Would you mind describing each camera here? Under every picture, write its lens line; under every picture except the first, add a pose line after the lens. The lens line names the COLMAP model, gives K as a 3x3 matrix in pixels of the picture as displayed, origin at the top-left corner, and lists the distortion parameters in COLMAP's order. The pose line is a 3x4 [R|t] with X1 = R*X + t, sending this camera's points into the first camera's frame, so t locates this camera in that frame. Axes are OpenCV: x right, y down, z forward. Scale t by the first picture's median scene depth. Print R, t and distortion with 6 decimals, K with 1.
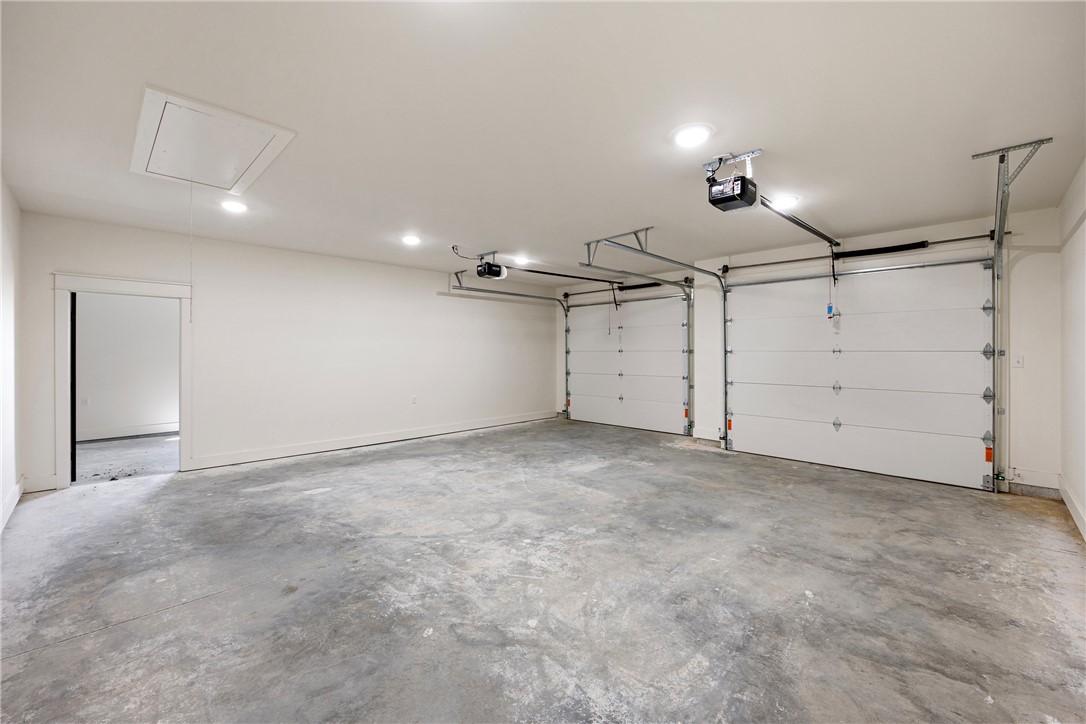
lens RADIAL K [[442.7, 0, 546.9], [0, 442.7, 360.1], [0, 0, 1]] dist [-0.001399, -0.000619]
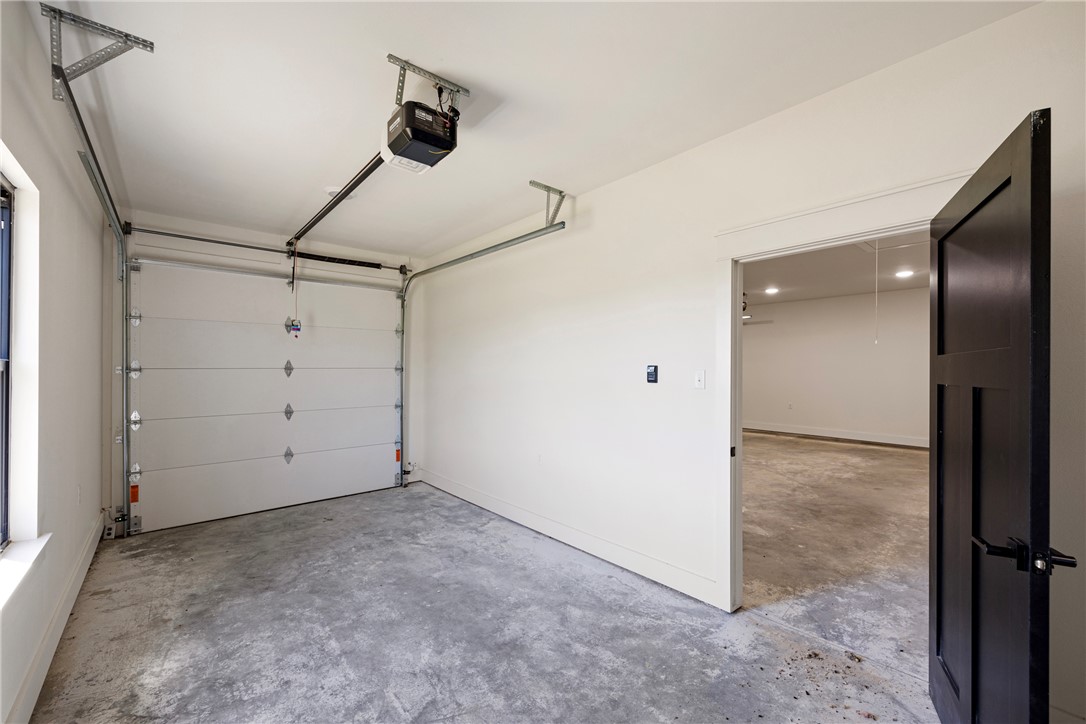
lens RADIAL K [[442.7, 0, 545.9], [0, 442.7, 368.4], [0, 0, 1]] dist [-0.001399, -0.000619]
pose [[0.061036, -0.001525, 0.998134, -1.812776], [-0.000177, 0.999999, 0.001539, -0.016449], [-0.998136, -0.000271, 0.061036, 1.616197]]
